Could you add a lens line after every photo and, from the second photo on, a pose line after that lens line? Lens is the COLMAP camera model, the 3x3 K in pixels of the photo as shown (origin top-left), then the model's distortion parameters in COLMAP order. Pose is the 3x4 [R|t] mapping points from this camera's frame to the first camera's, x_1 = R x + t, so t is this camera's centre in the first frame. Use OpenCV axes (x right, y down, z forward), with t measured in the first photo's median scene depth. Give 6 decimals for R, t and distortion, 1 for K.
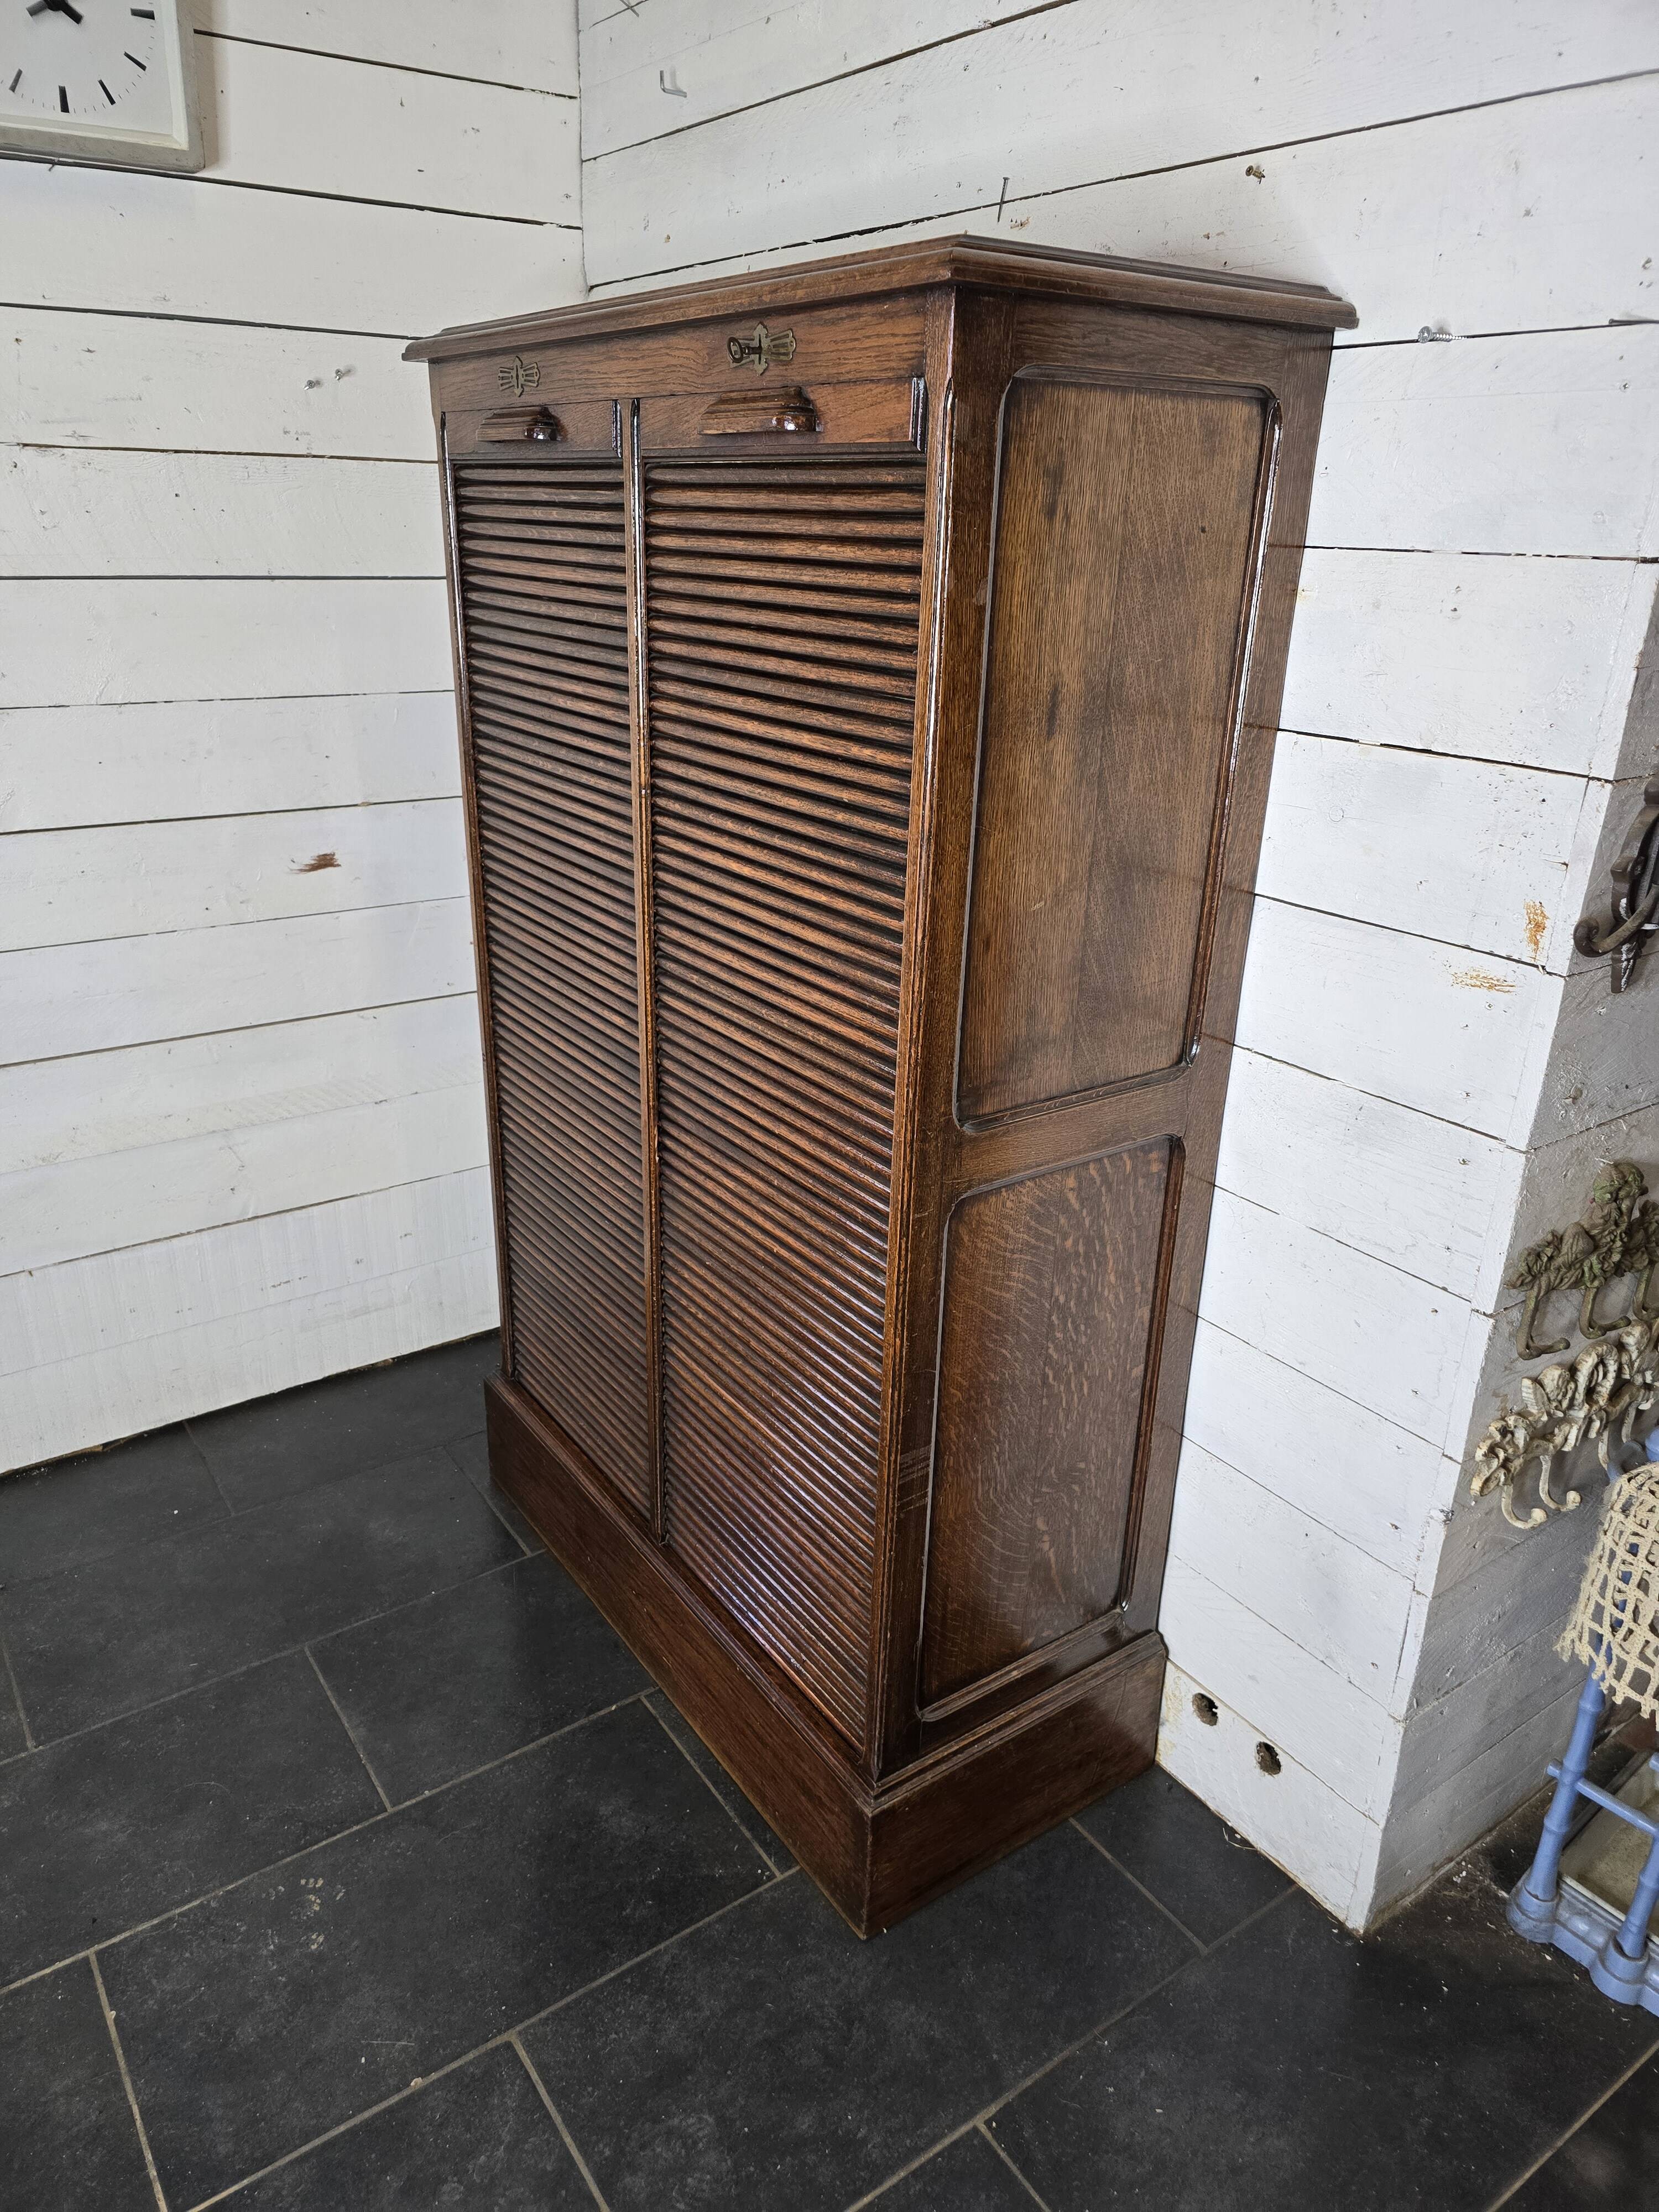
lens RADIAL K [[1489.7, 0, 804.8], [0, 1489.7, 1113.8], [0, 0, 1]] dist [0.059902, -0.061172]
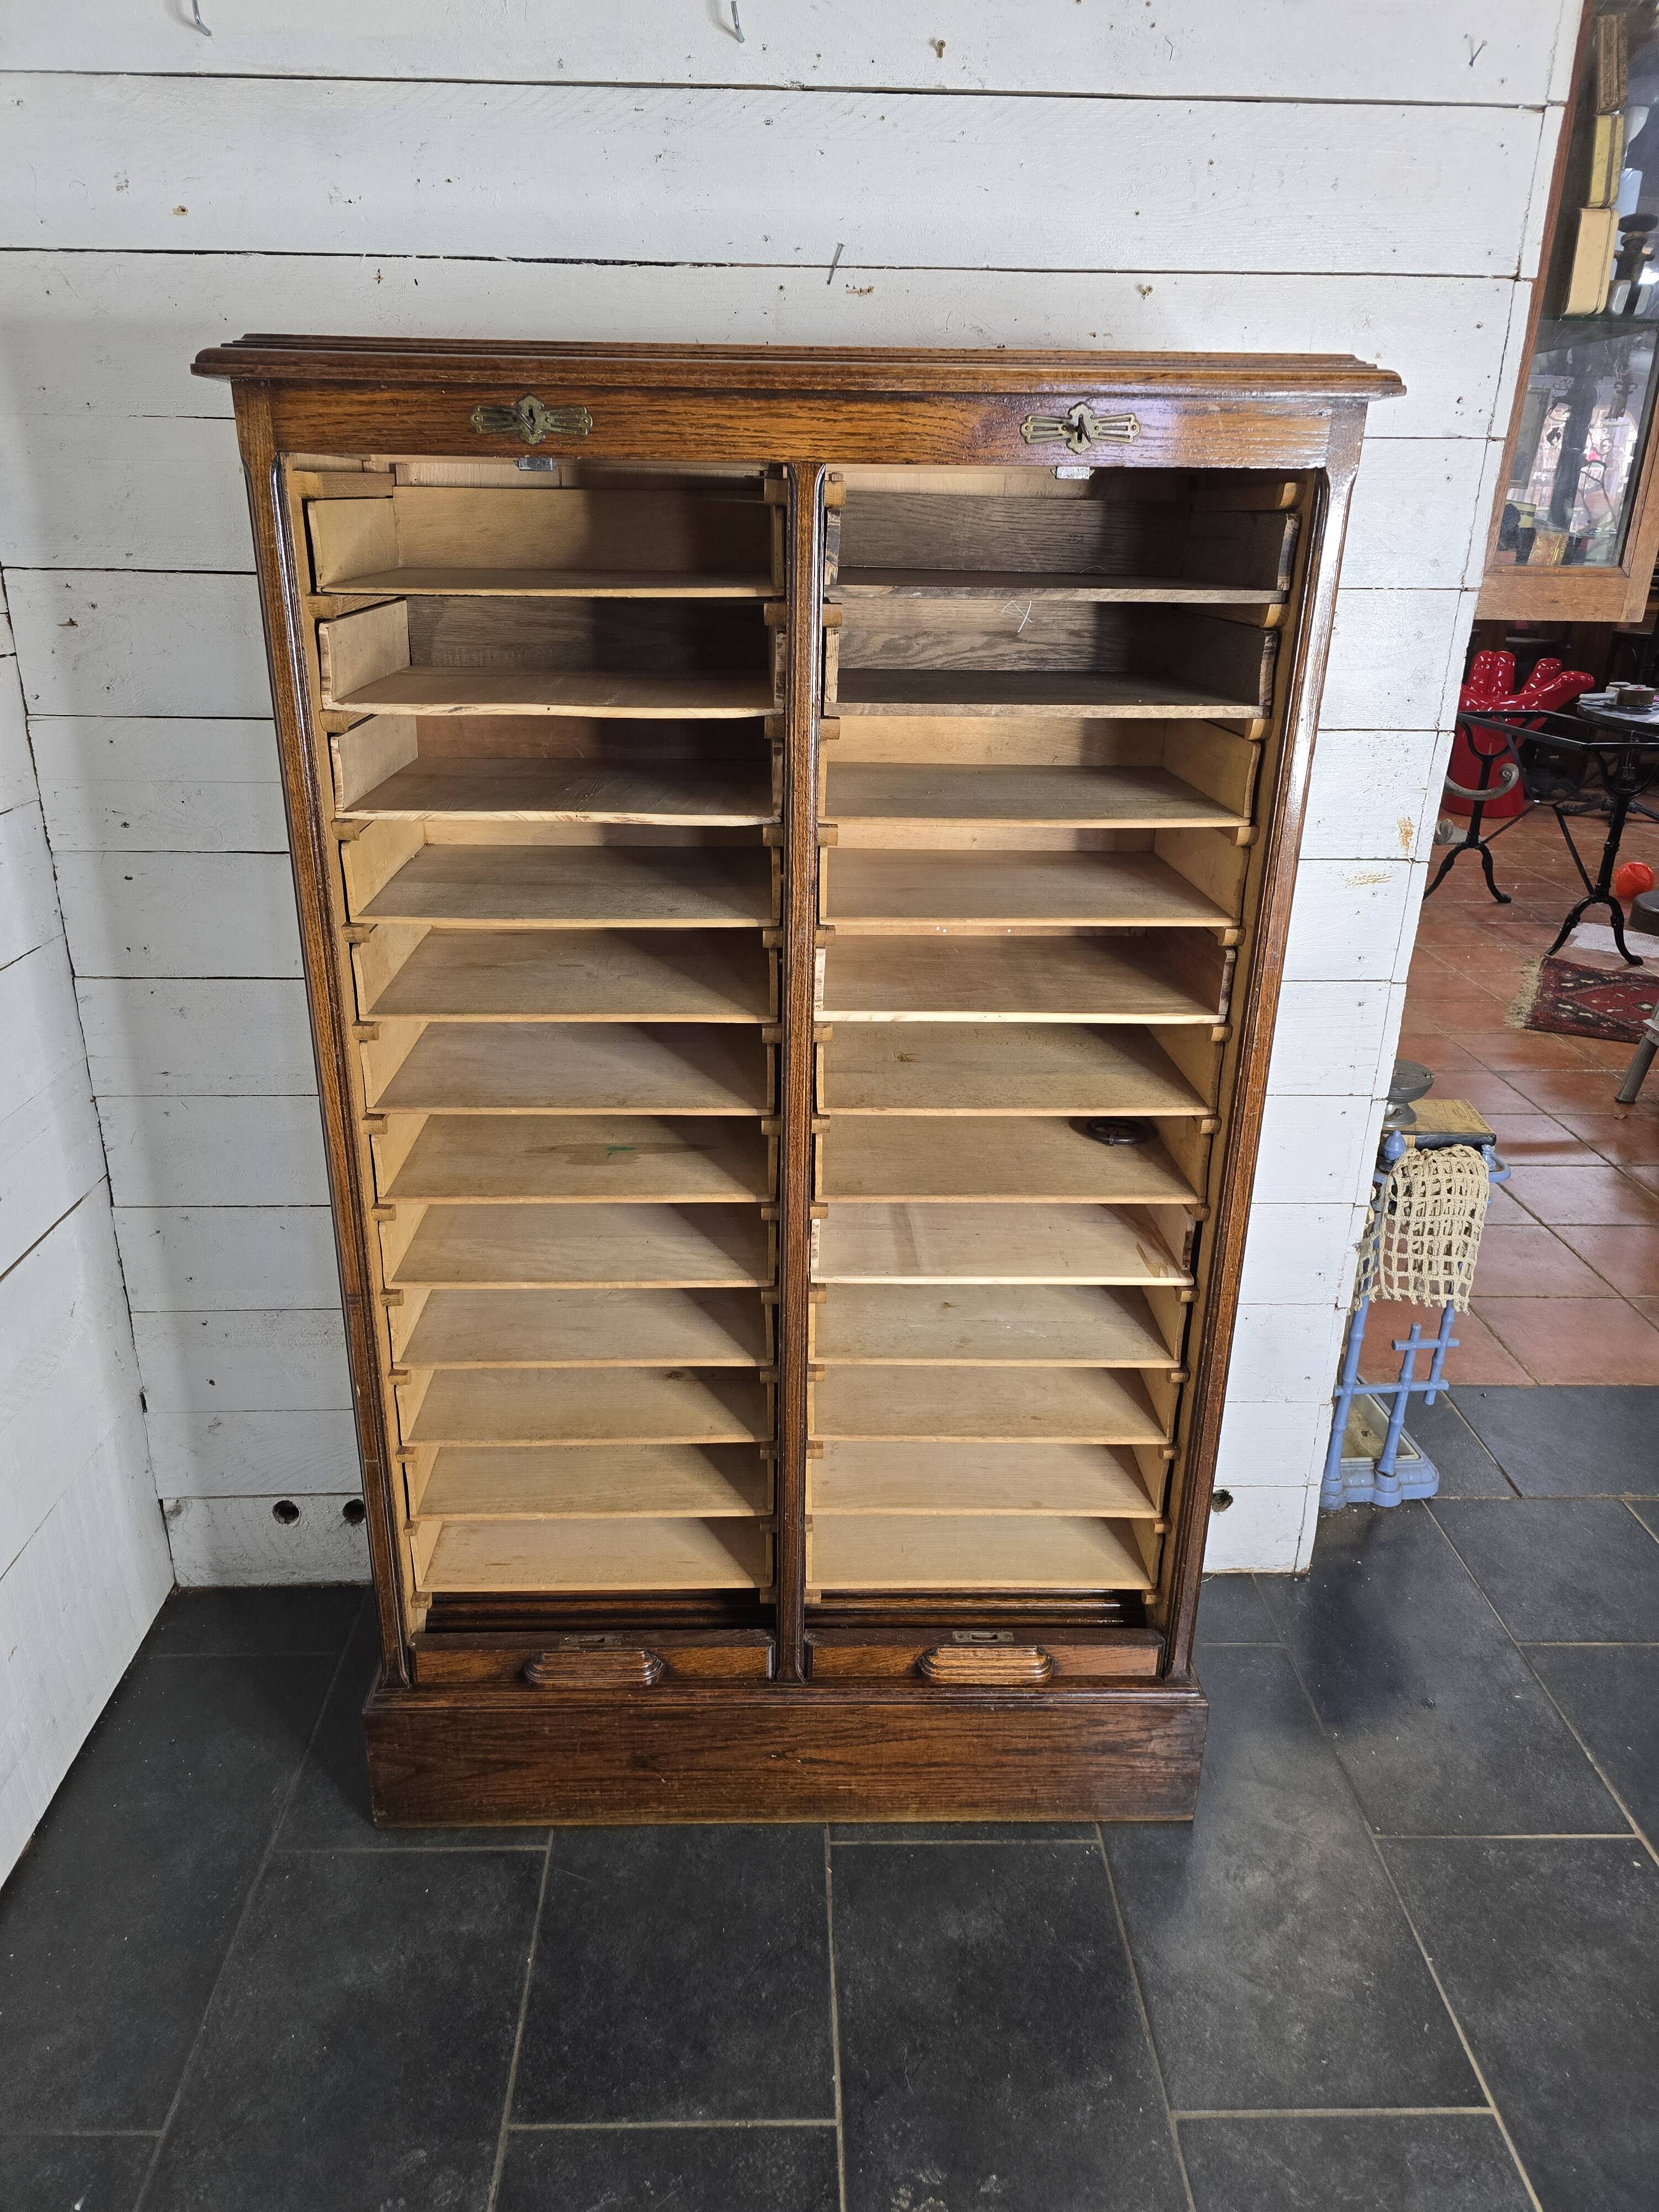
lens RADIAL K [[1488.6, 0, 807.9], [0, 1488.6, 1109.8], [0, 0, 1]] dist [0.064729, -0.059617]
pose [[0.546045, -0.323227, 0.772890, -0.865318], [0.314513, 0.934182, 0.168478, -0.245002], [-0.776477, 0.151087, 0.611765, 0.470937]]
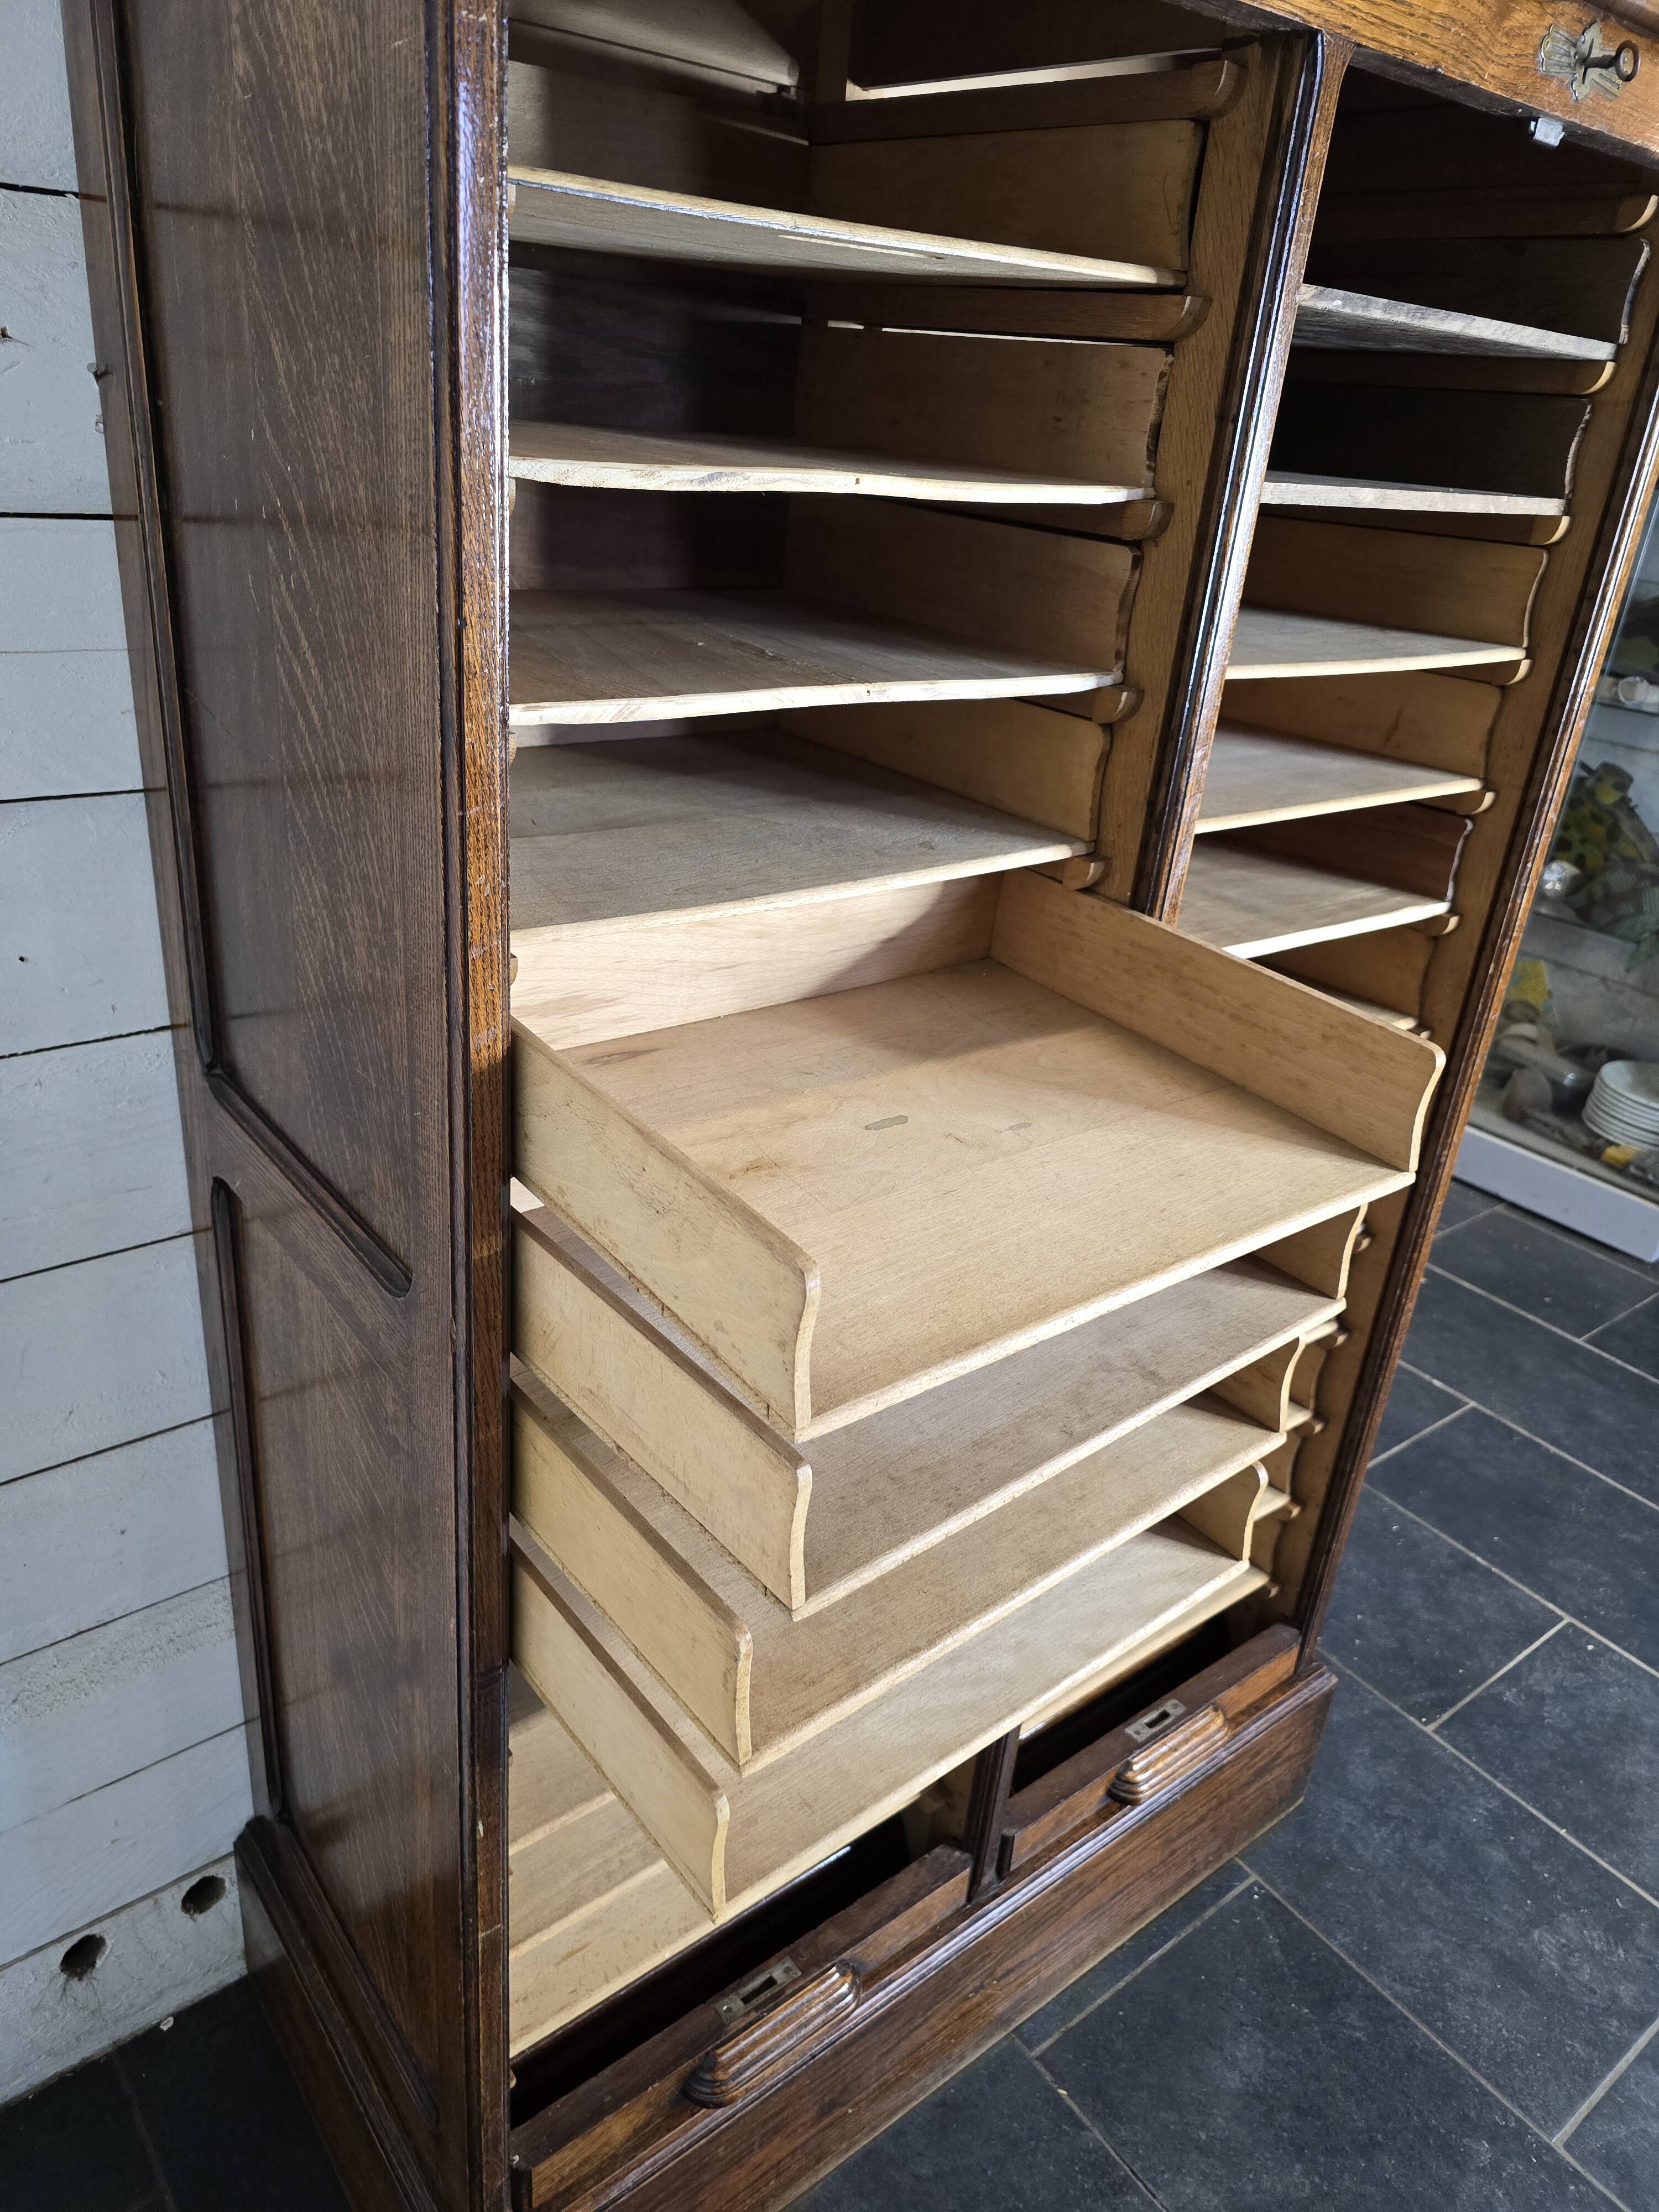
lens RADIAL K [[1503.3, 0, 818.4], [0, 1503.3, 1109.8], [0, 0, 1]] dist [0.044082, -0.045089]
pose [[-0.057115, -0.449121, 0.891644, -0.676319], [0.300638, 0.843909, 0.444335, -0.415350], [-0.952026, 0.293441, 0.086823, 1.137884]]
